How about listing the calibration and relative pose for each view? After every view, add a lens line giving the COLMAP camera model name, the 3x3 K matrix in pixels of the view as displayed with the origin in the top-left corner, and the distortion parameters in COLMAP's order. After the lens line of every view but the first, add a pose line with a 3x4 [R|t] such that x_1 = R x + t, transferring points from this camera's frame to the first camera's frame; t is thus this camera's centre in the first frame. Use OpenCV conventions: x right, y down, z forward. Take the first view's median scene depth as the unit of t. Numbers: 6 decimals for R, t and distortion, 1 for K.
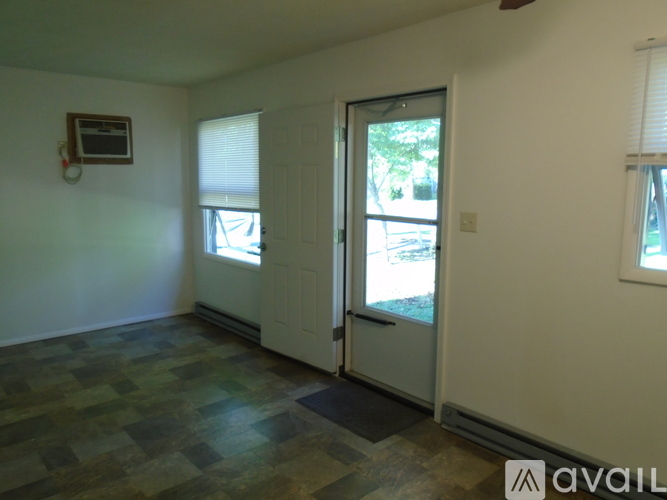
lens RADIAL K [[517.0, 0, 333.5], [0, 517.0, 250.0], [0, 0, 1]] dist [-0.051444, 0.004267]
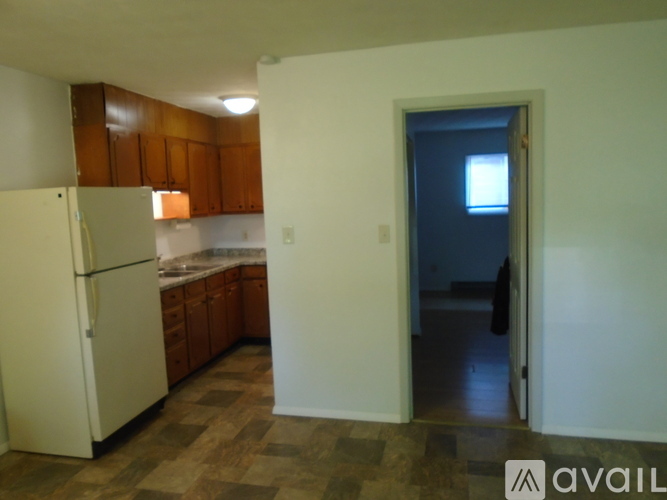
lens RADIAL K [[517.0, 0, 333.5], [0, 517.0, 250.0], [0, 0, 1]] dist [-0.051444, 0.004267]
pose [[-0.823644, 0.076895, -0.561870, -0.041340], [-0.052833, 0.976052, 0.211025, -0.233048], [0.564641, 0.203494, -0.799857, 1.706710]]
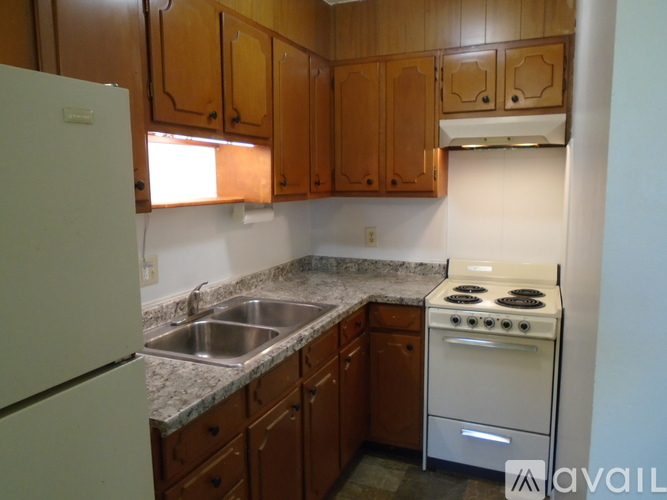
lens RADIAL K [[517.0, 0, 333.5], [0, 517.0, 250.0], [0, 0, 1]] dist [-0.051444, 0.004267]
pose [[-0.904913, 0.052018, -0.422406, -0.177492], [-0.063673, 0.964785, 0.255216, -0.172067], [0.420807, 0.257844, -0.869735, 1.324012]]
